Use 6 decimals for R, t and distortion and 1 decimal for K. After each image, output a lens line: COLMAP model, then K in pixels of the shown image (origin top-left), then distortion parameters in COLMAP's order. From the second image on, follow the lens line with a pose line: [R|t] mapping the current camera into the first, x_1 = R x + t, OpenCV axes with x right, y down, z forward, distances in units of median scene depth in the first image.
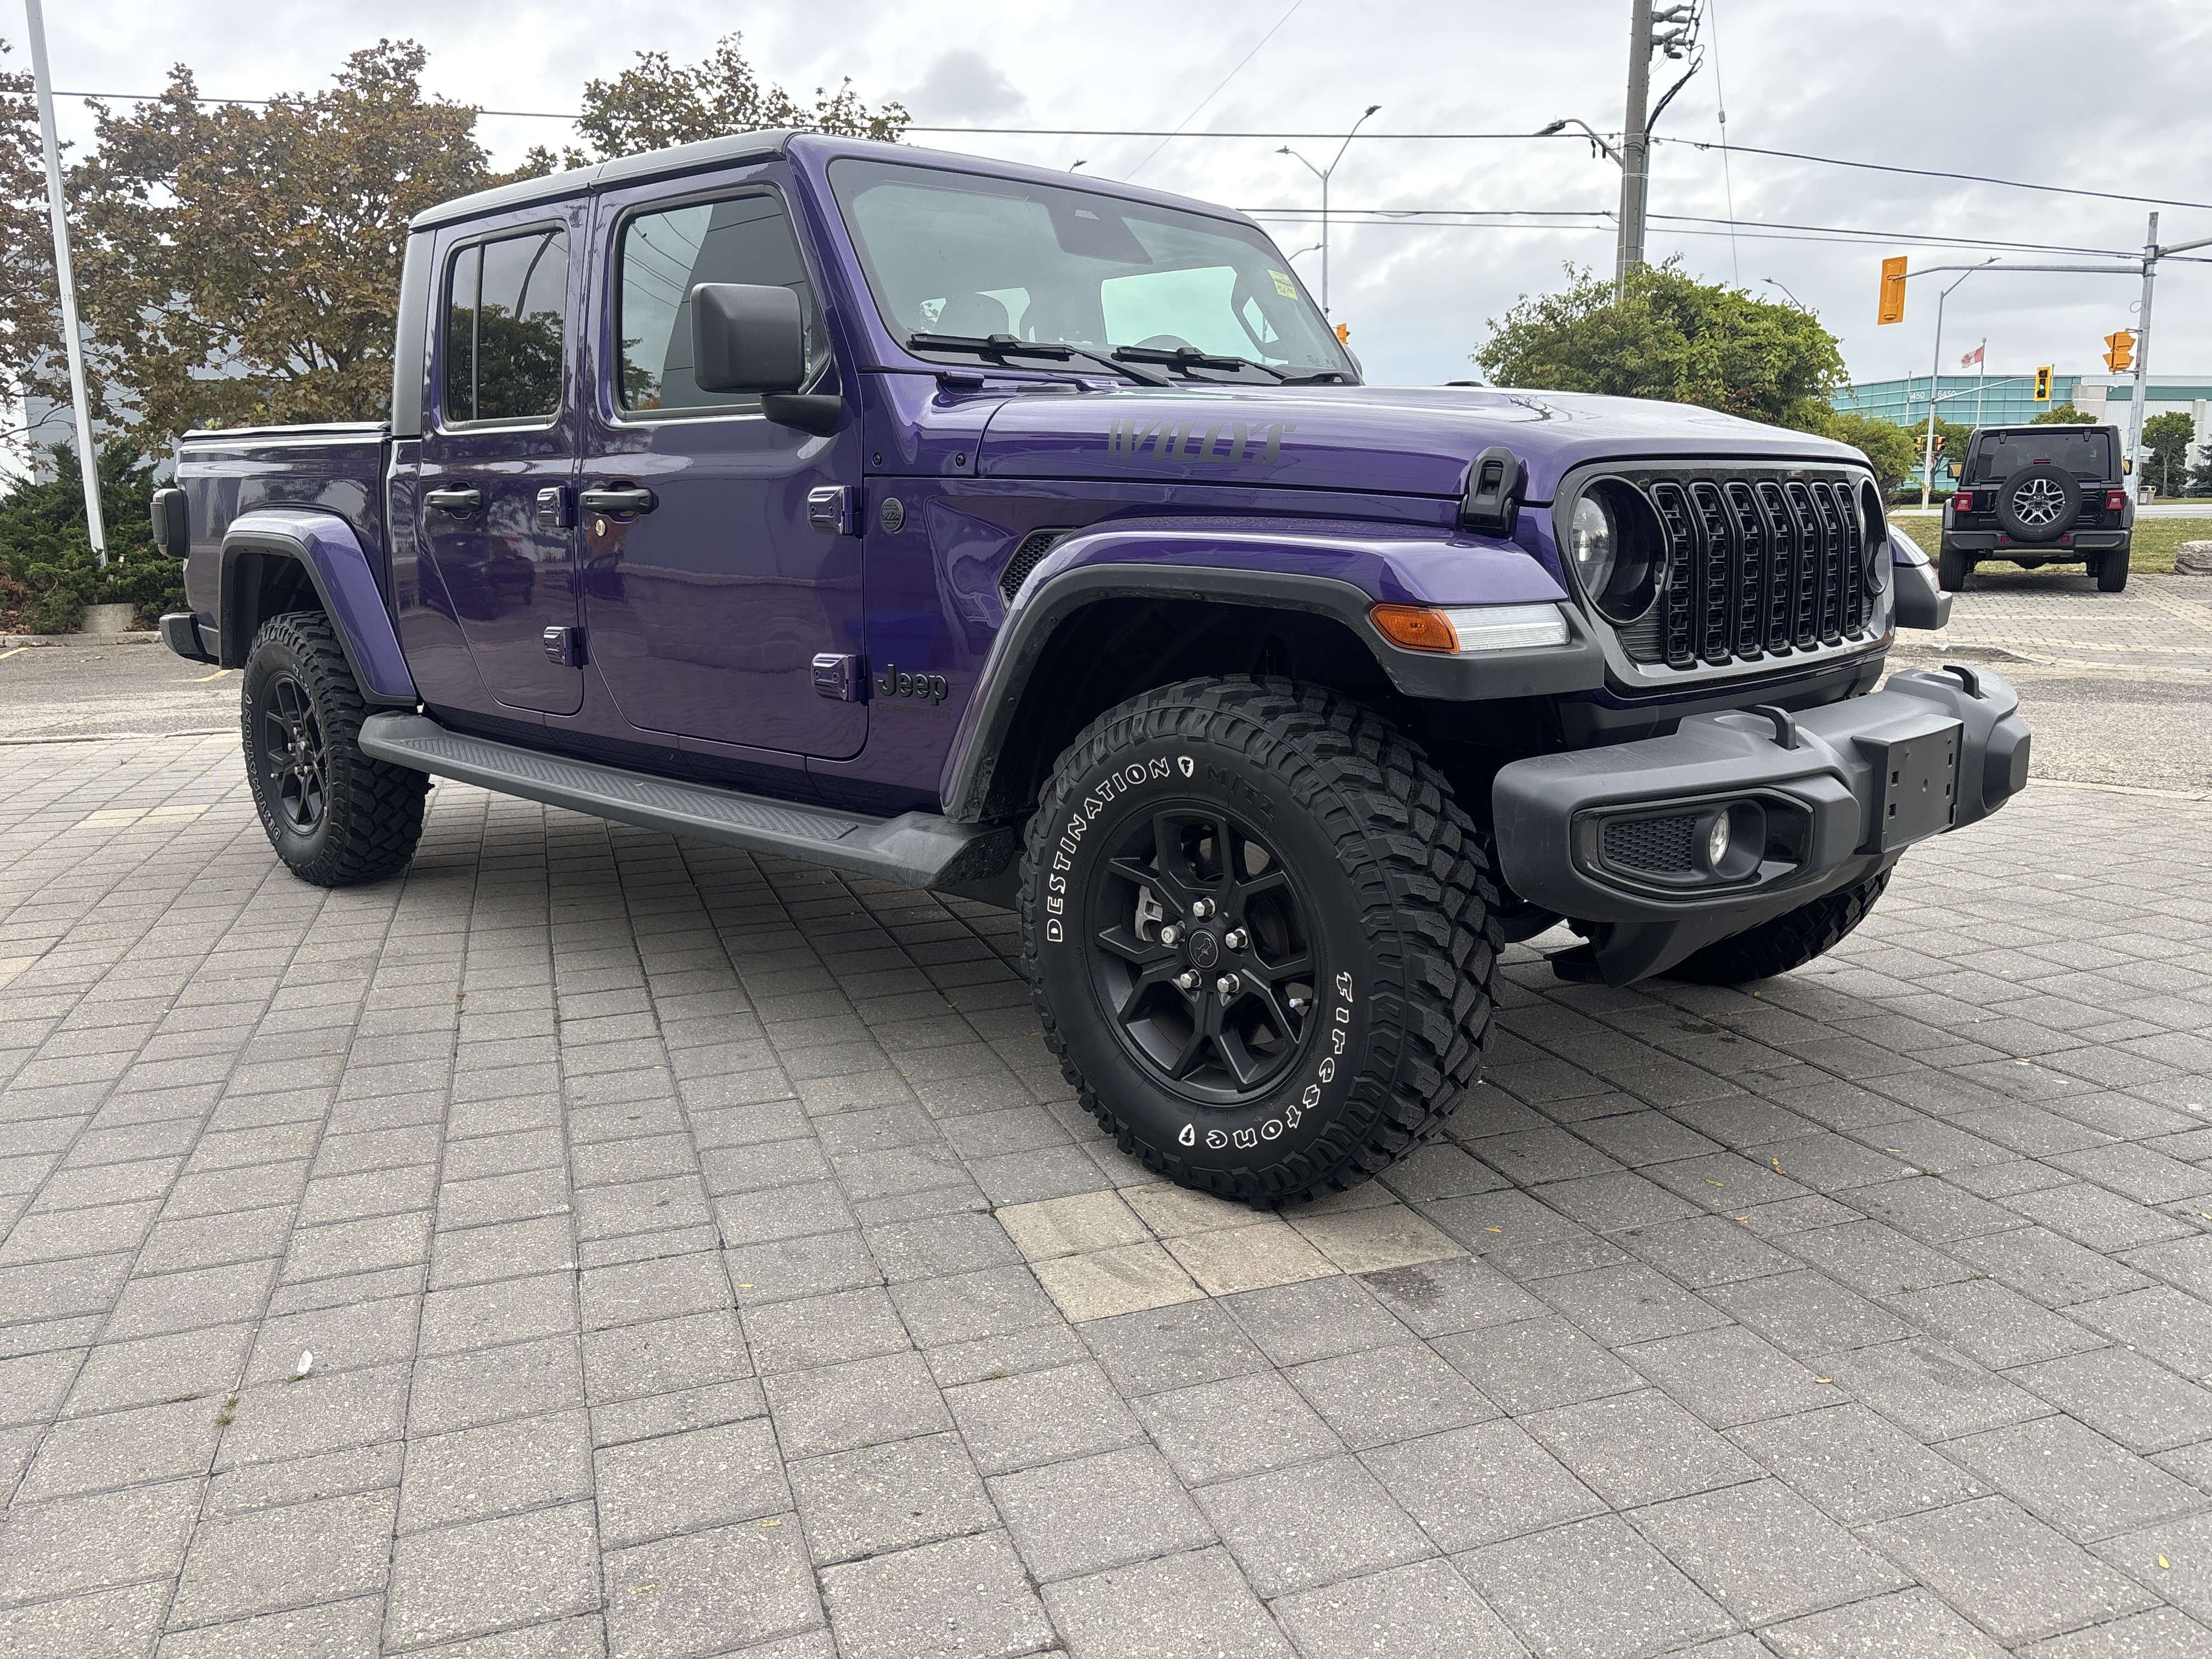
lens RADIAL K [[1679.5, 0, 1092.6], [0, 1679.5, 835.0], [0, 0, 1]] dist [0.016562, -0.008676]
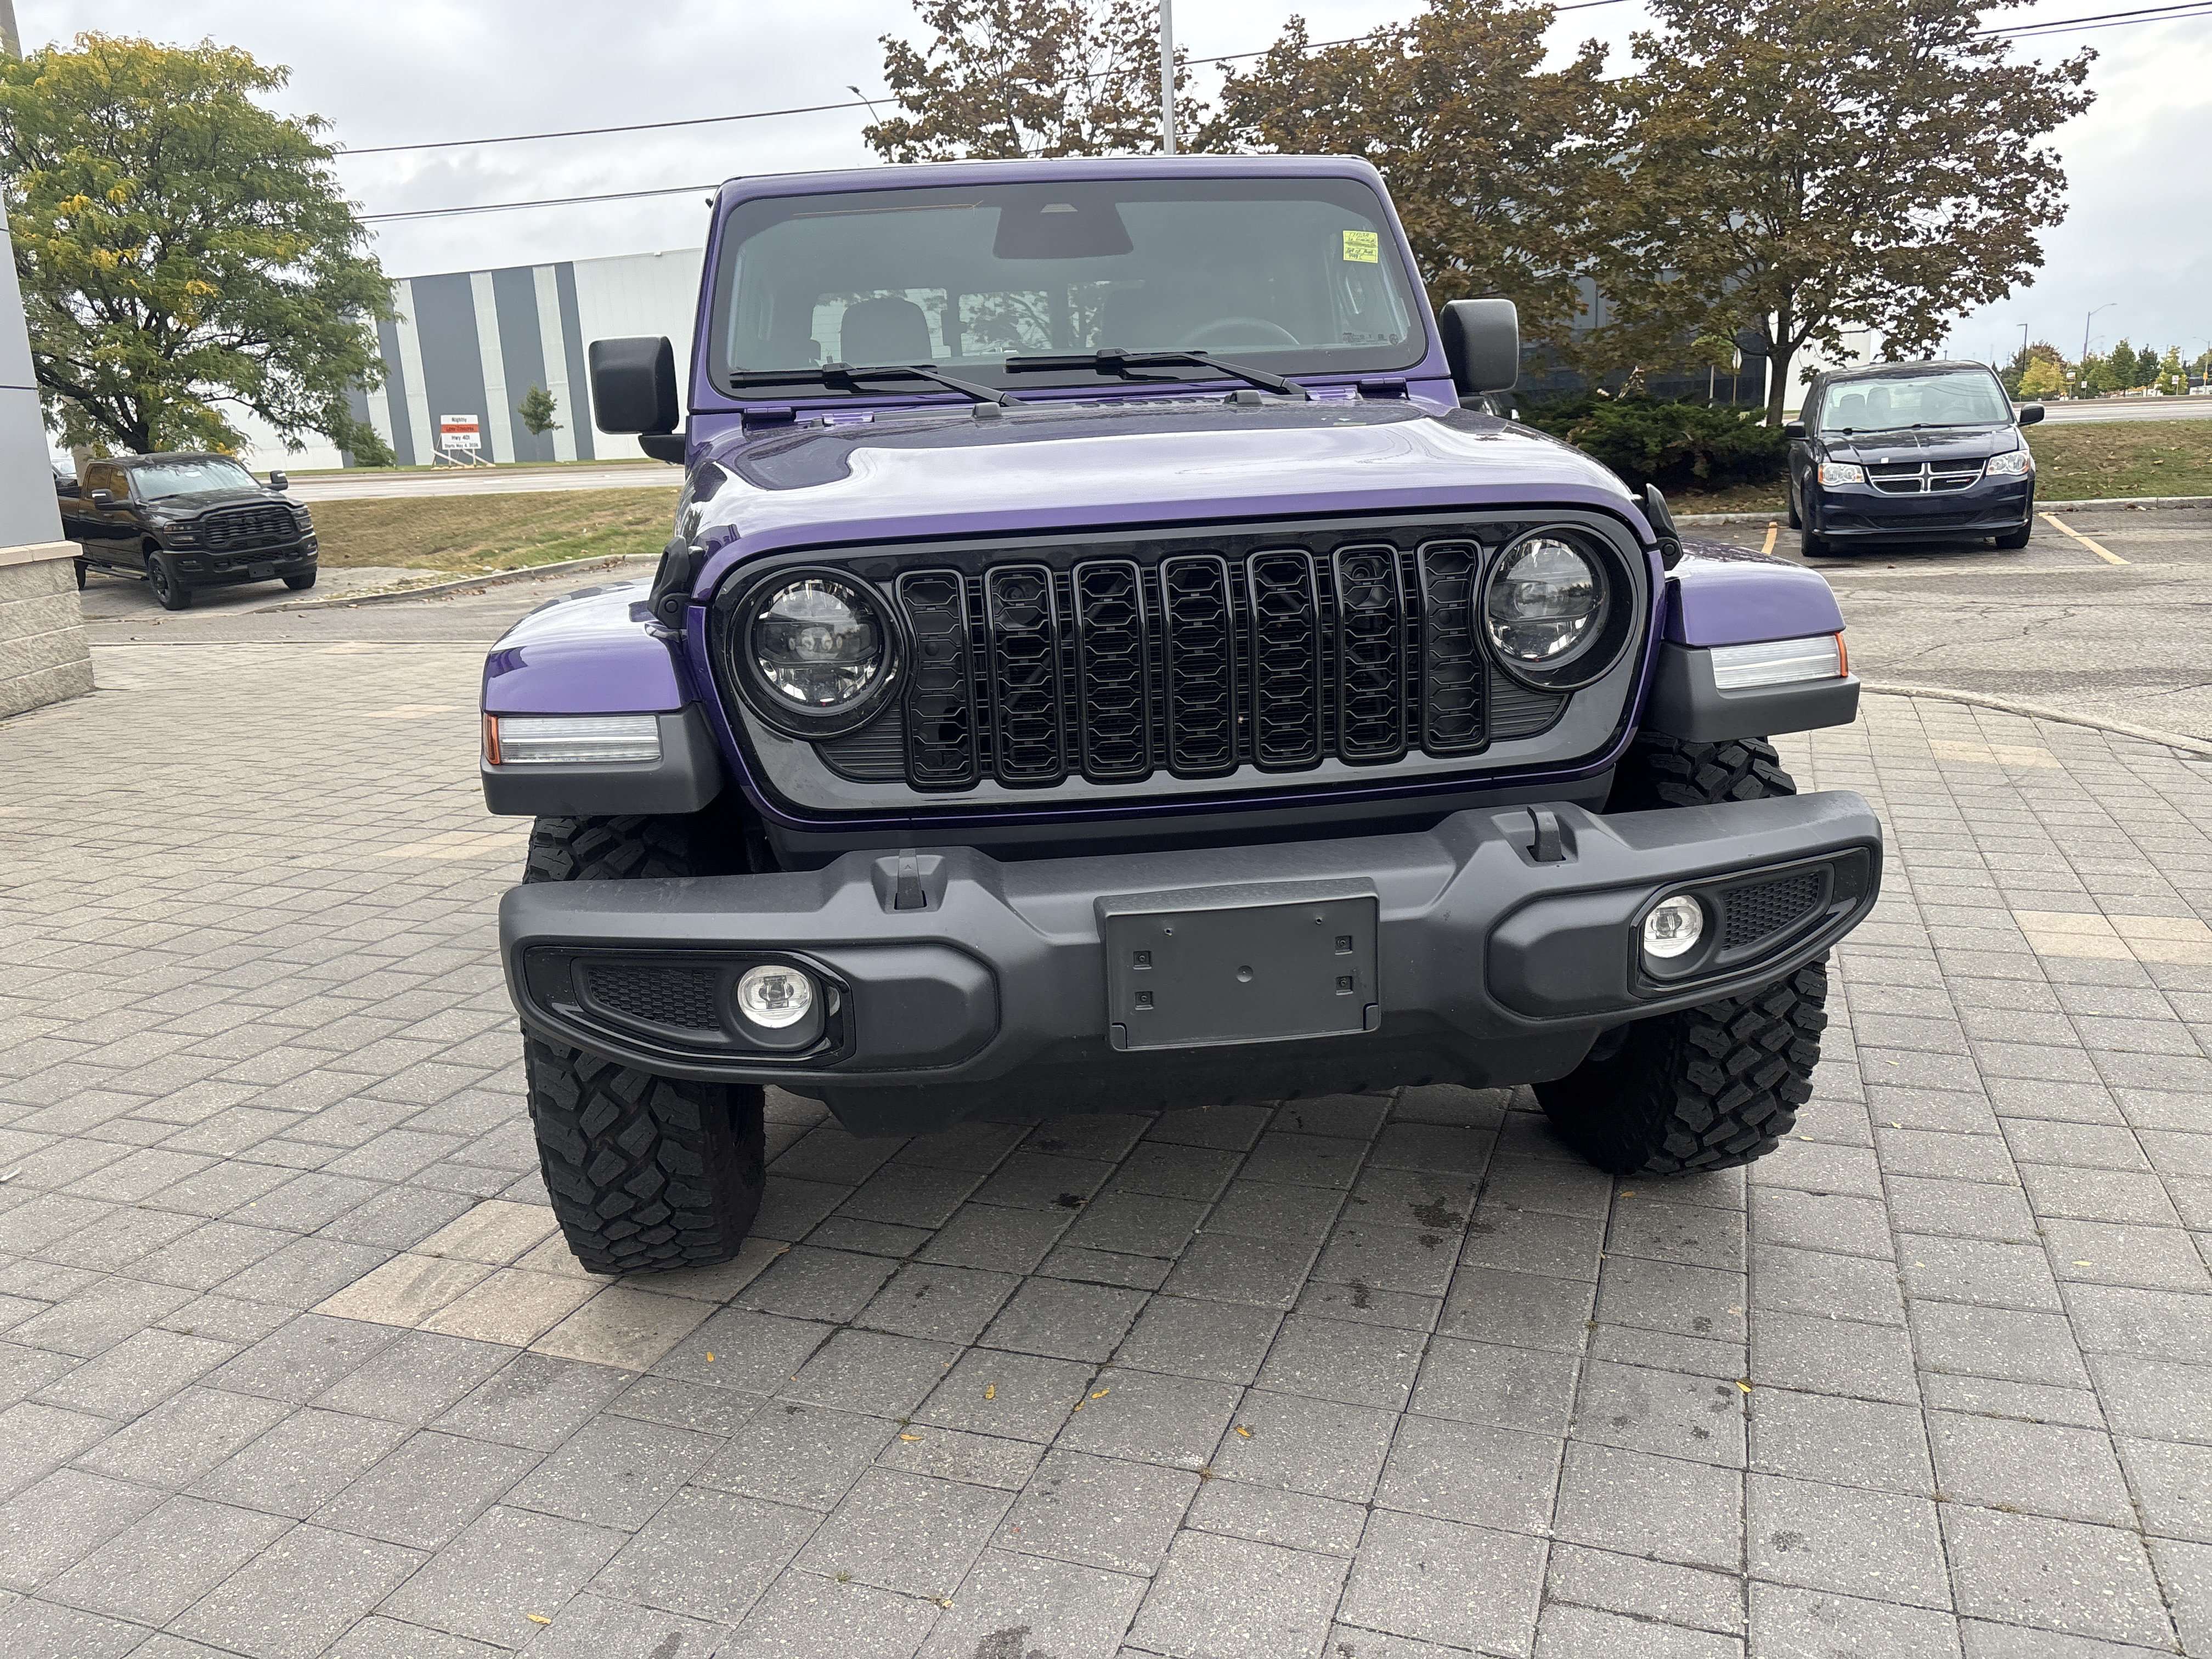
lens RADIAL K [[1679.5, 0, 1092.6], [0, 1679.5, 835.0], [0, 0, 1]] dist [0.016562, -0.008676]
pose [[0.775111, 0.129199, -0.618474, 0.851476], [-0.088278, 0.991413, 0.096470, -0.150066], [0.625627, -0.020178, 0.779861, 0.356200]]
